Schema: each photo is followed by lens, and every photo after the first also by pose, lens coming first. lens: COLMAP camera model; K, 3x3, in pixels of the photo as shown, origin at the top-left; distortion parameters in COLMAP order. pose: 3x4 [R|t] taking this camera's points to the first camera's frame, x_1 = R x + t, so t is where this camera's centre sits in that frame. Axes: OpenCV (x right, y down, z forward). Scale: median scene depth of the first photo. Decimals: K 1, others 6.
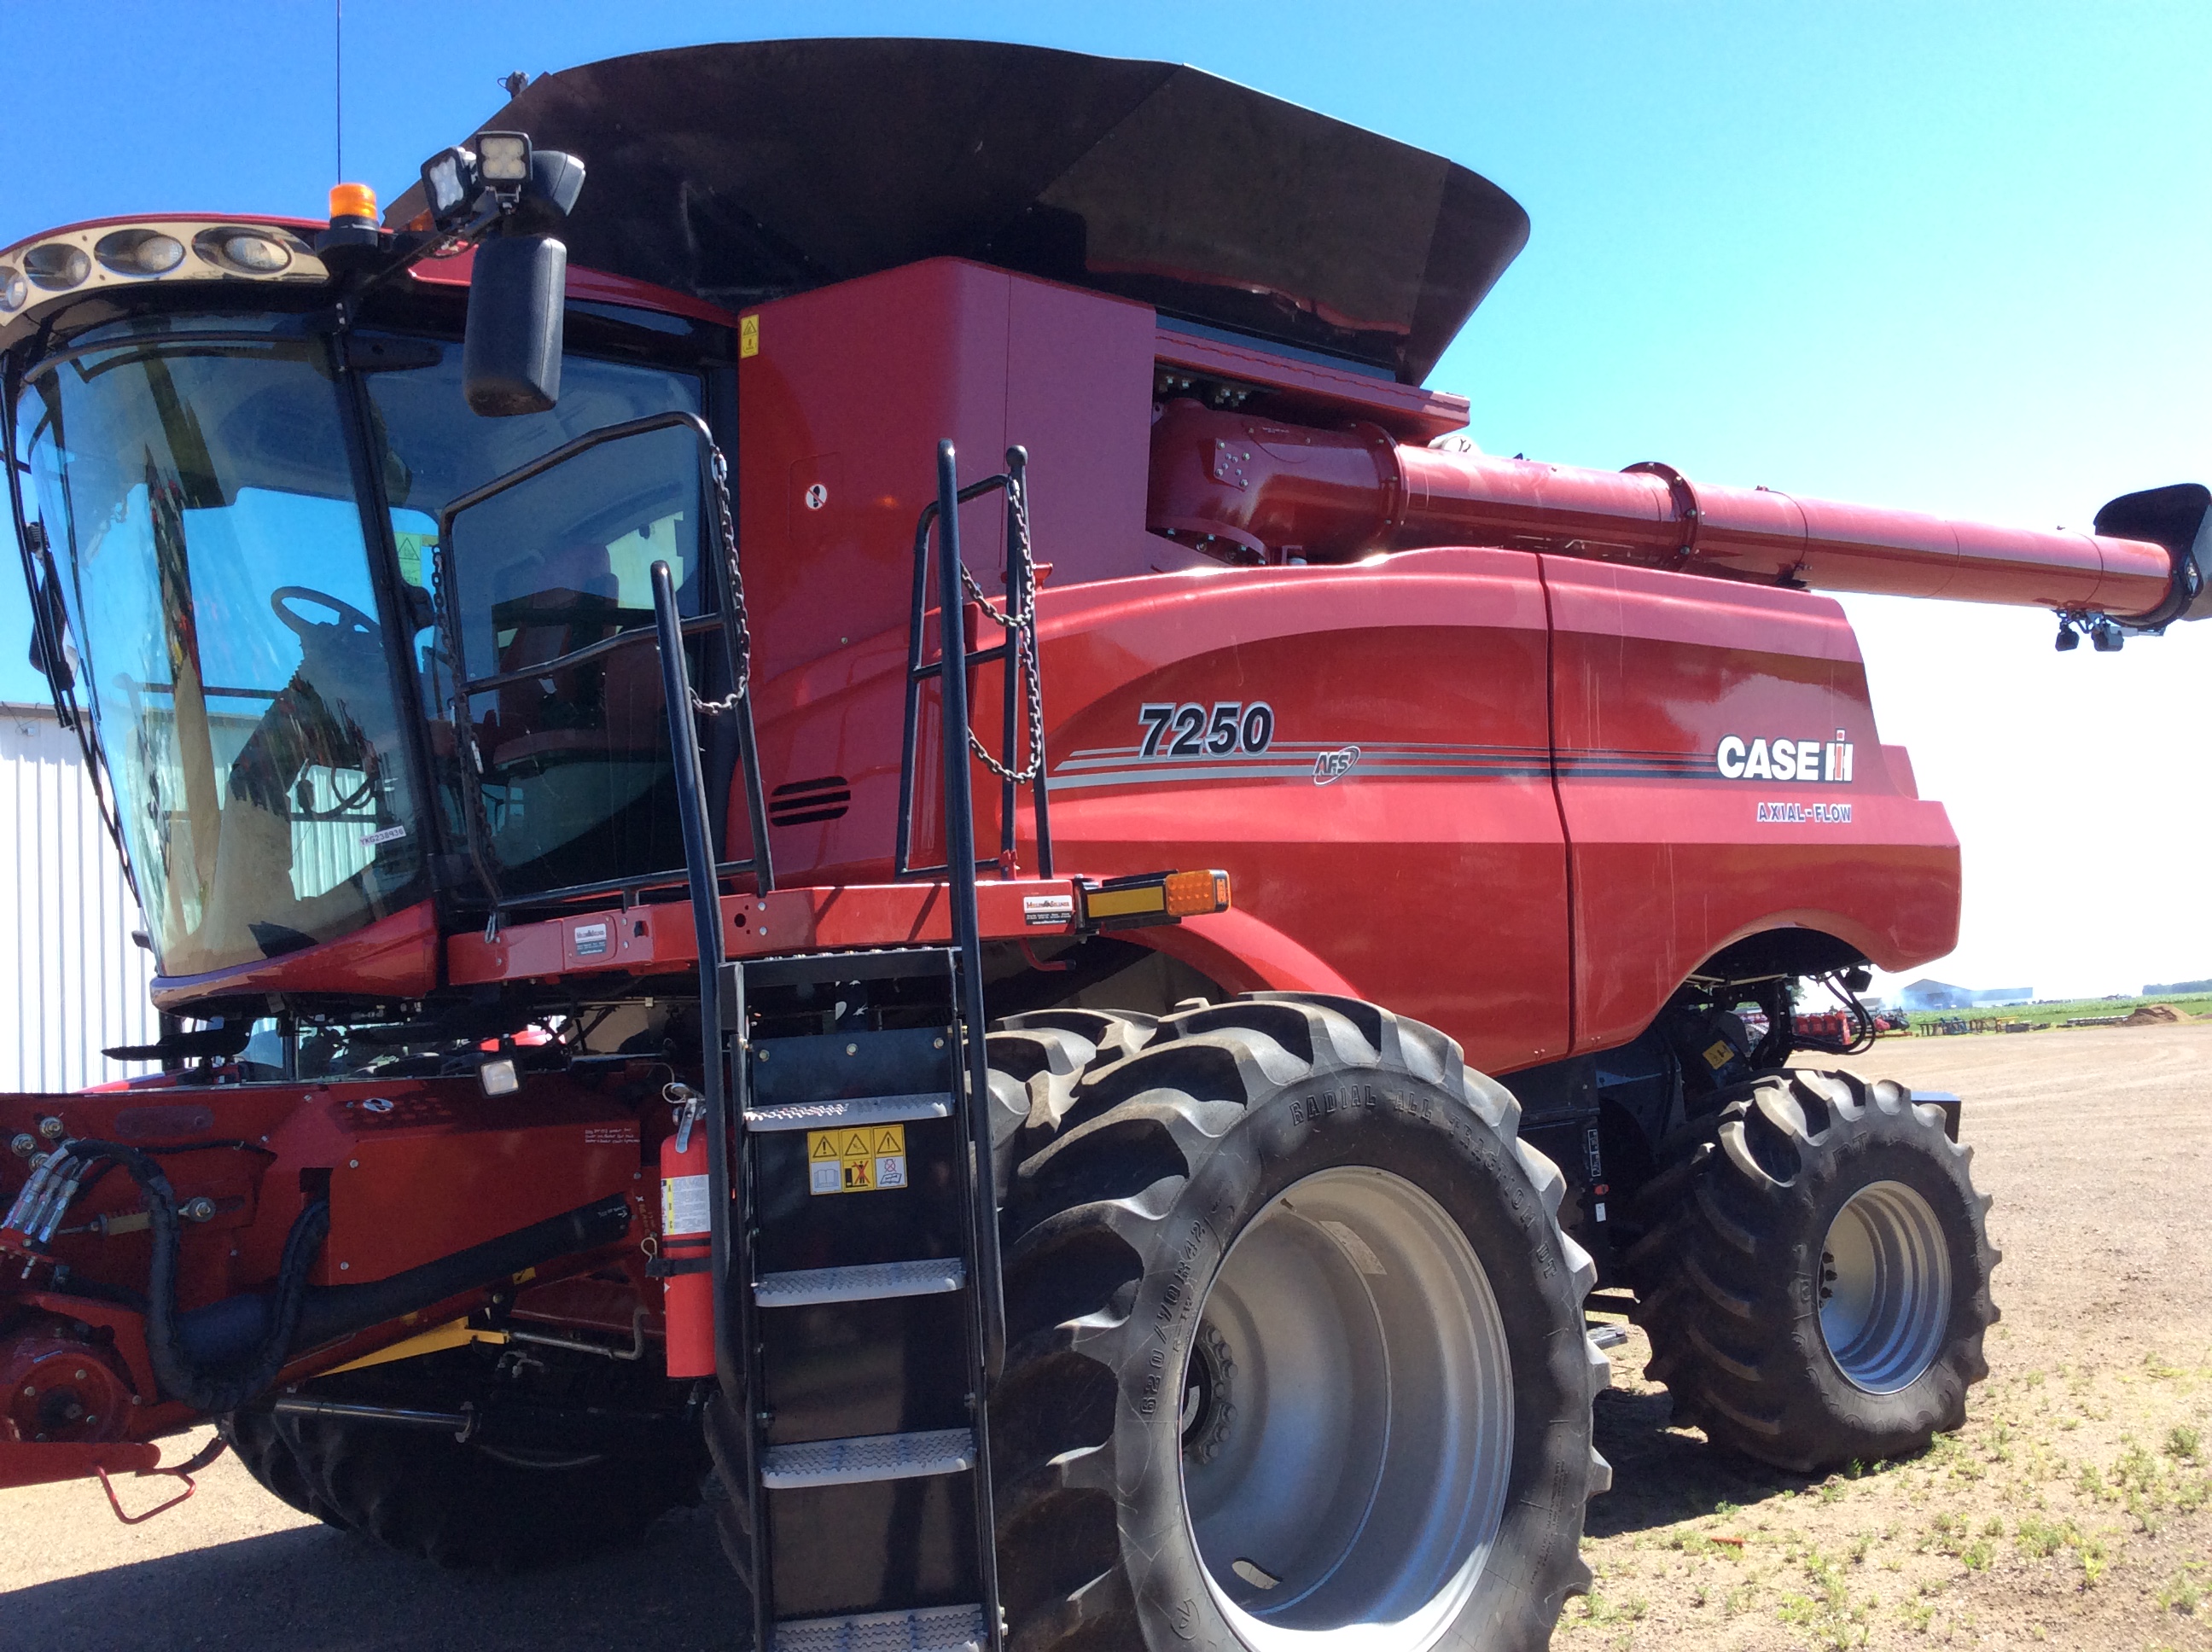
lens RADIAL K [[2063.6, 0, 1152.9], [0, 2063.6, 855.7], [0, 0, 1]] dist [0.025765, 0.000000]
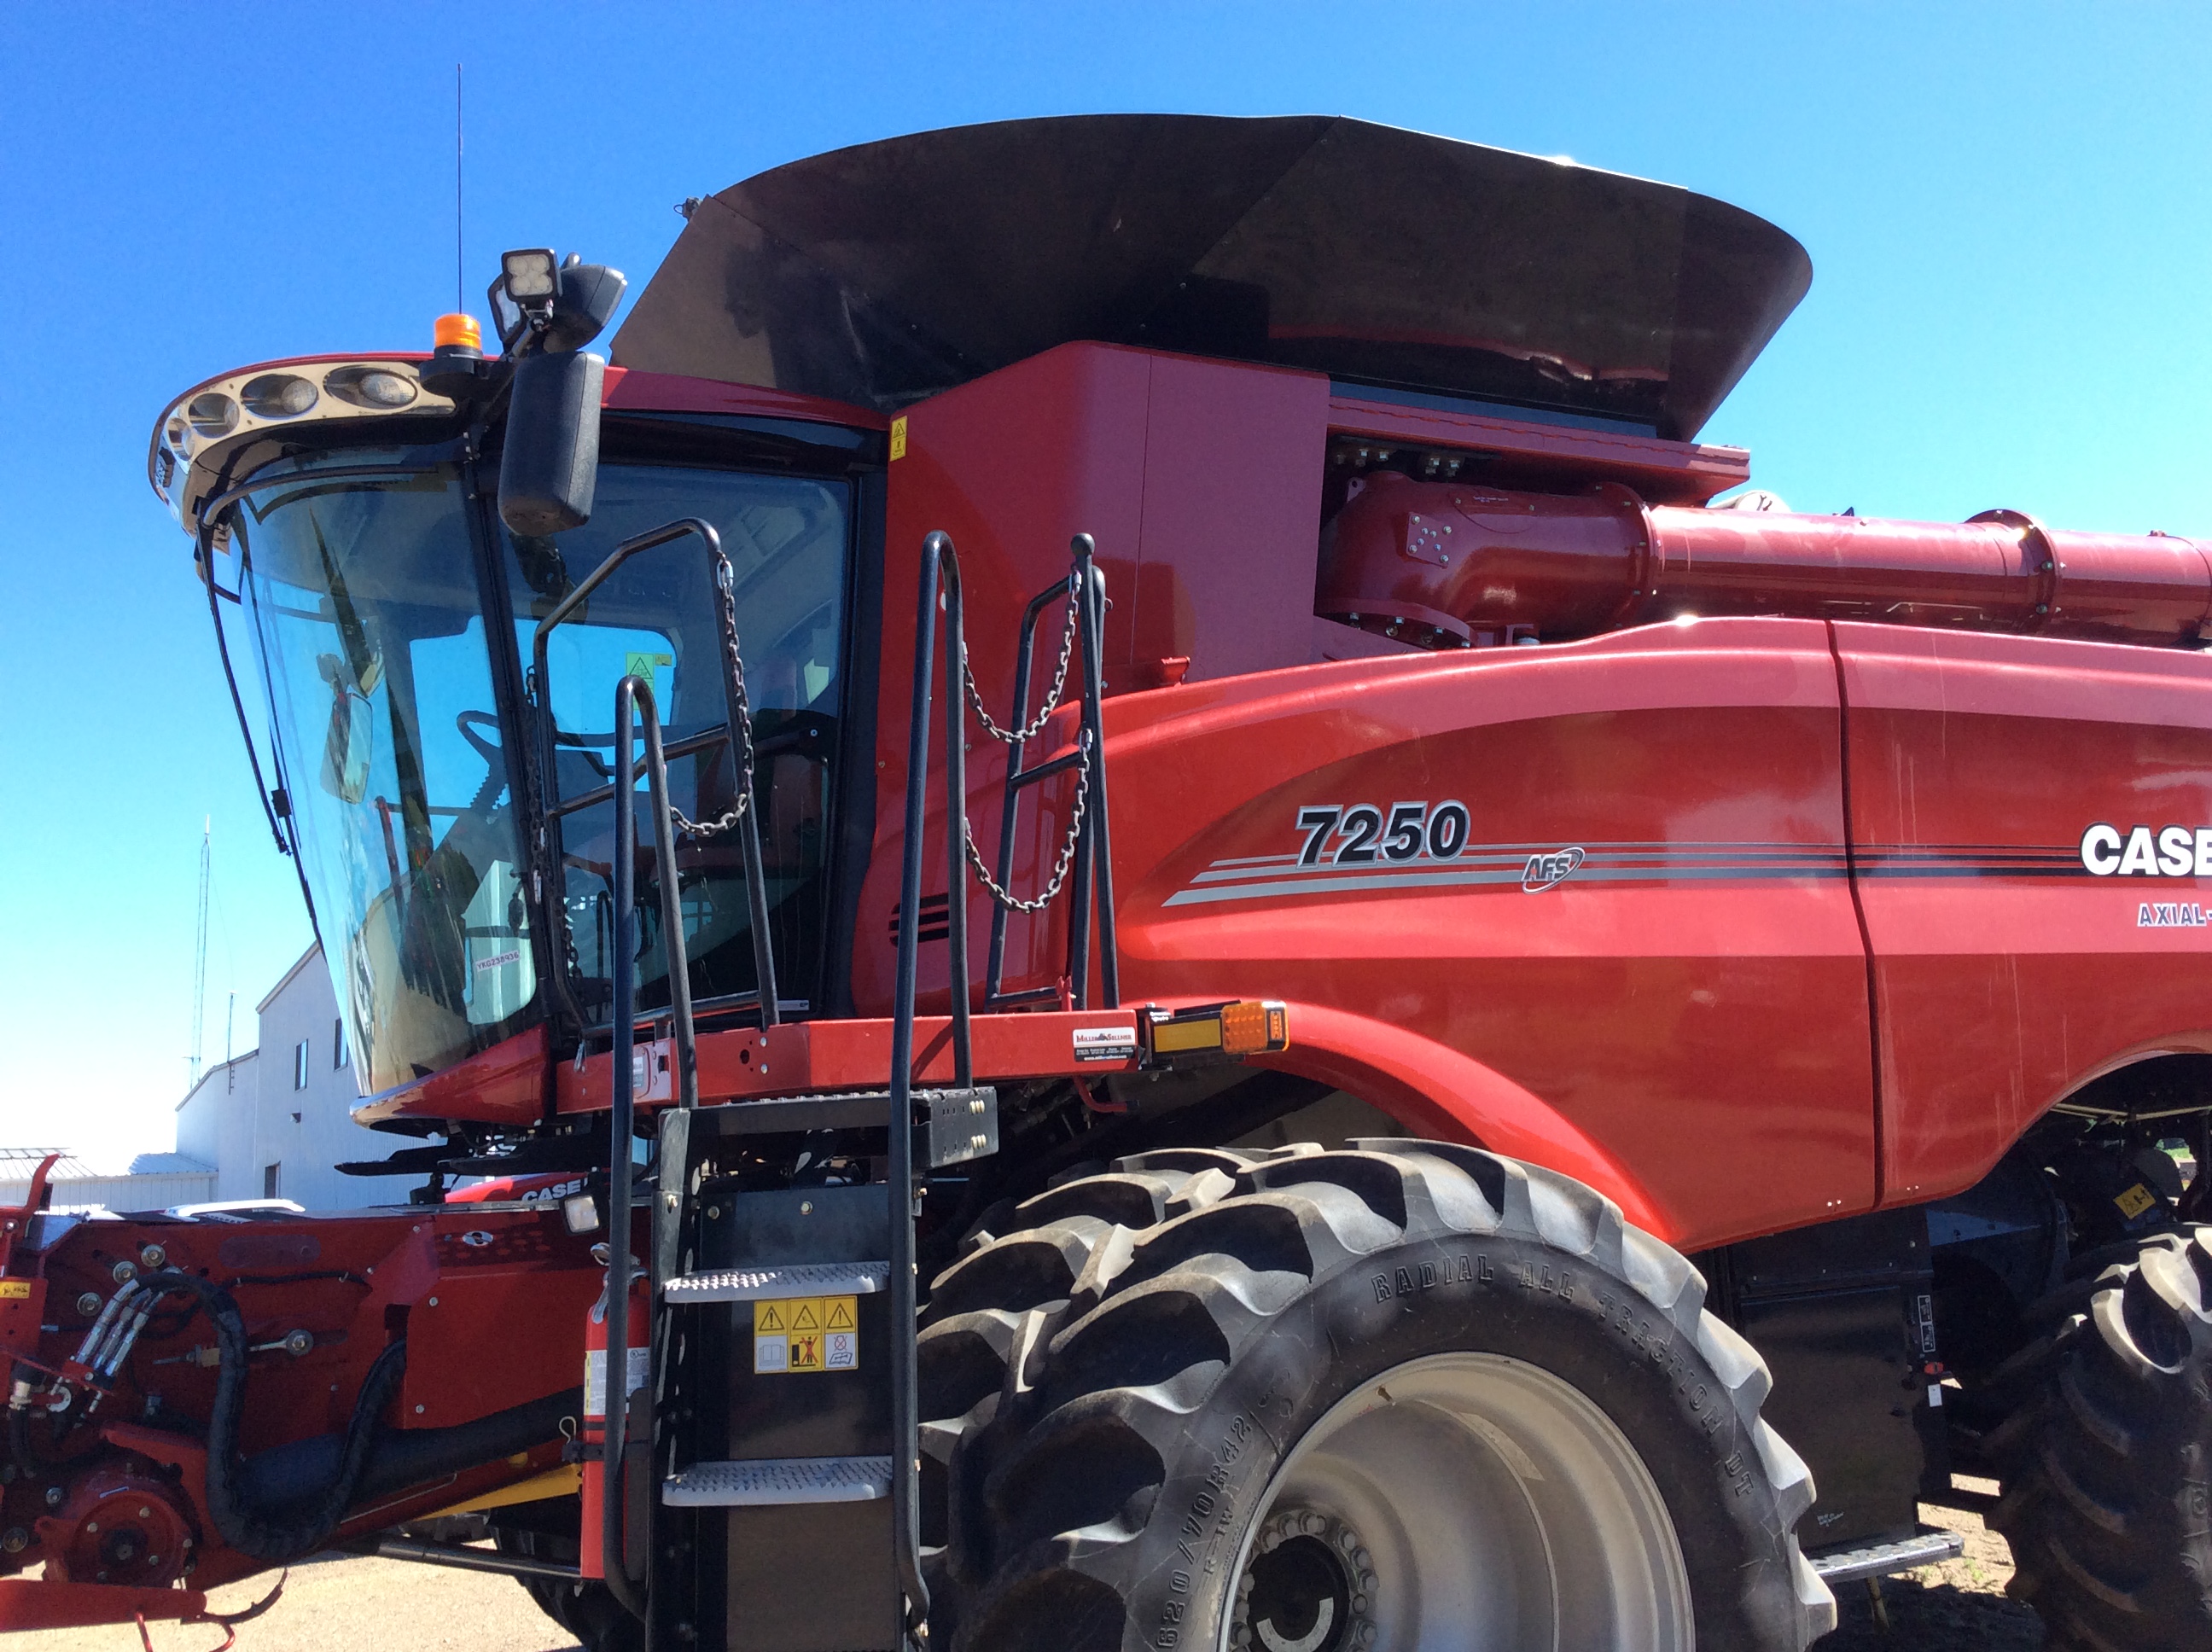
lens RADIAL K [[2063.6, 0, 1147.8], [0, 2063.6, 793.7], [0, 0, 1]] dist [0.025765, 0.000000]
pose [[0.967426, -0.022558, -0.252148, 0.178969], [0.004244, 0.997327, -0.072941, -0.015490], [0.253119, 0.069495, 0.964936, 0.124199]]
